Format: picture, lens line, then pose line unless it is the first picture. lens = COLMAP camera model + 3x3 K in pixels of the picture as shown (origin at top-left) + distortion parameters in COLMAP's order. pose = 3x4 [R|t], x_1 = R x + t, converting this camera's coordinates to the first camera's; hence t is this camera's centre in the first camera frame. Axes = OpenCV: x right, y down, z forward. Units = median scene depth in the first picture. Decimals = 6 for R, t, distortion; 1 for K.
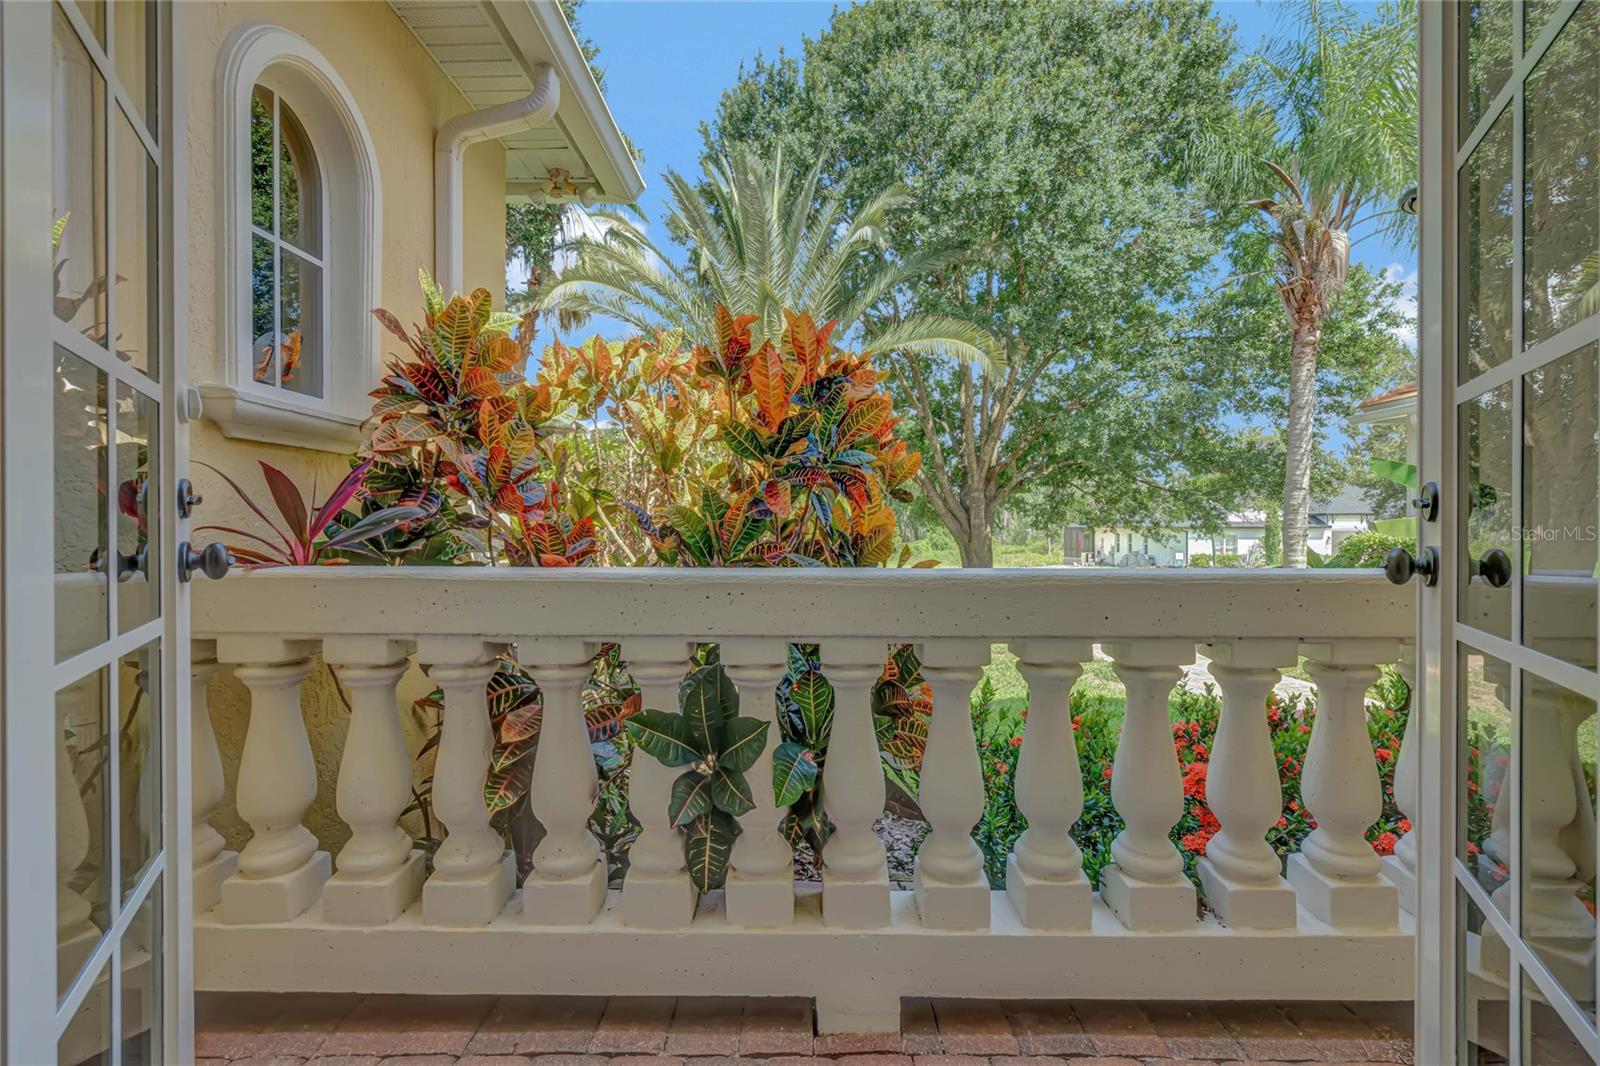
lens RADIAL K [[733.7, 0, 799.0], [0, 733.7, 531.9], [0, 0, 1]] dist [-0.001244, -0.000928]
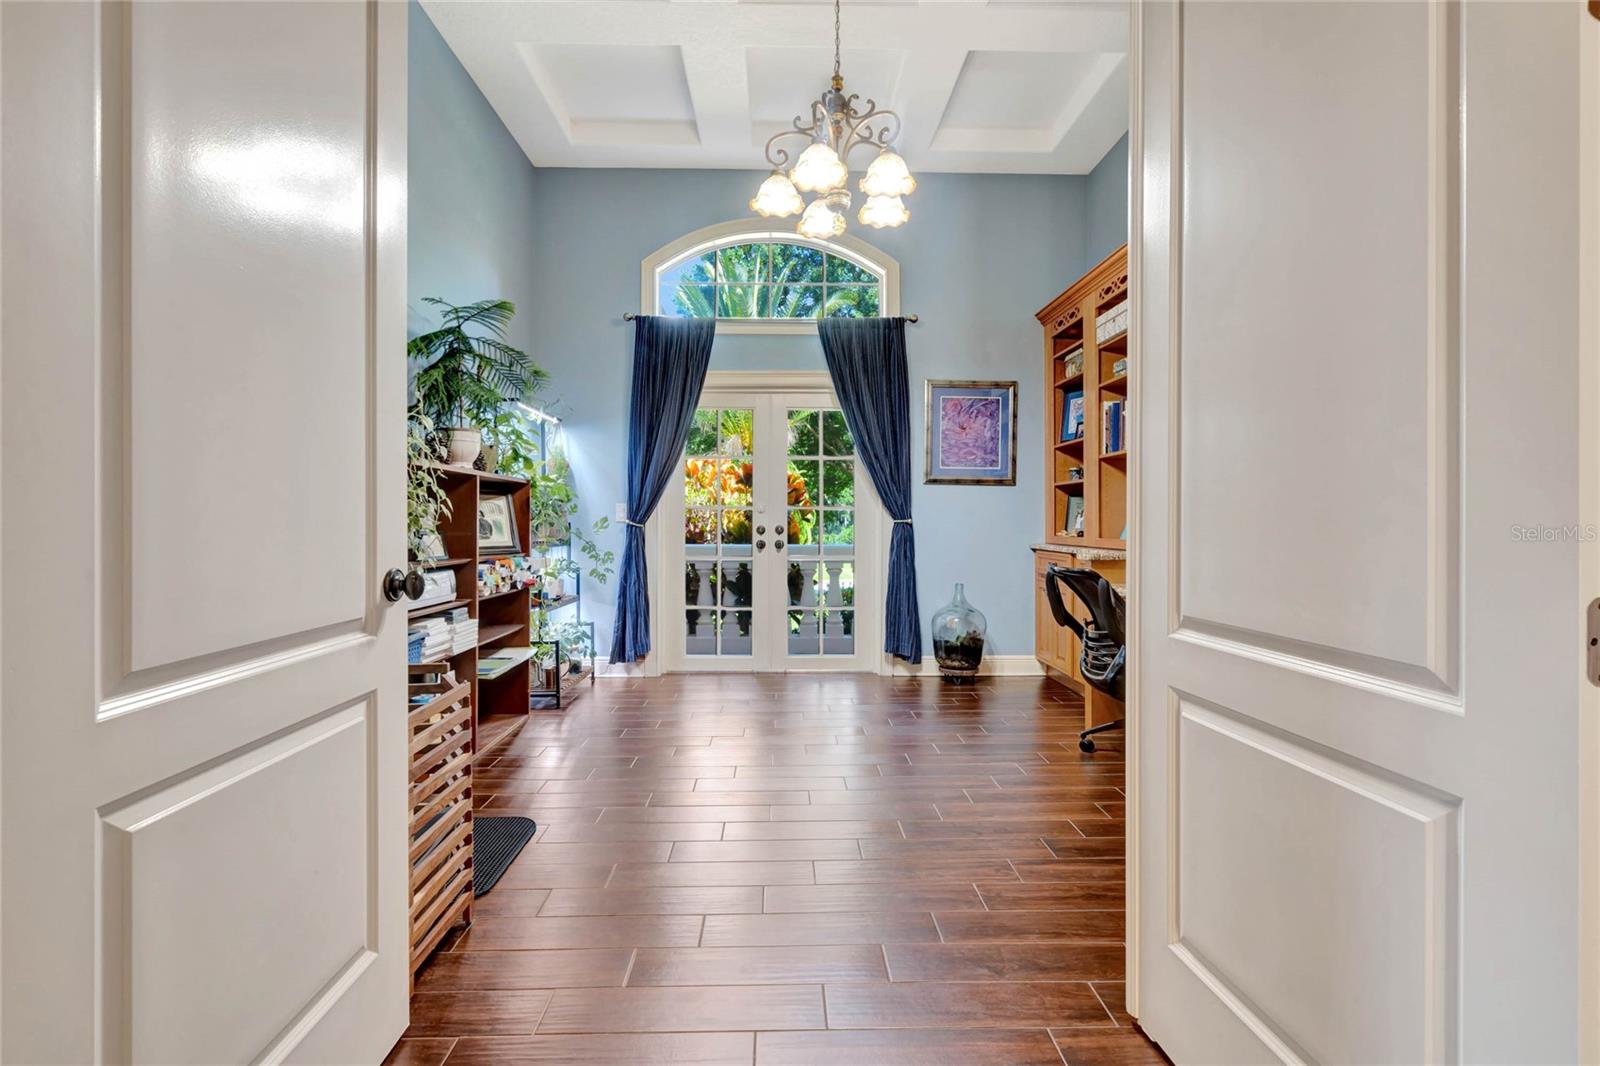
lens RADIAL K [[733.7, 0, 798.7], [0, 733.7, 529.1], [0, 0, 1]] dist [-0.001244, -0.000928]
pose [[0.999421, 0.005213, 0.033613, 0.006730], [-0.005191, 0.999986, -0.000754, -0.005738], [-0.033617, 0.000579, 0.999435, -0.391150]]
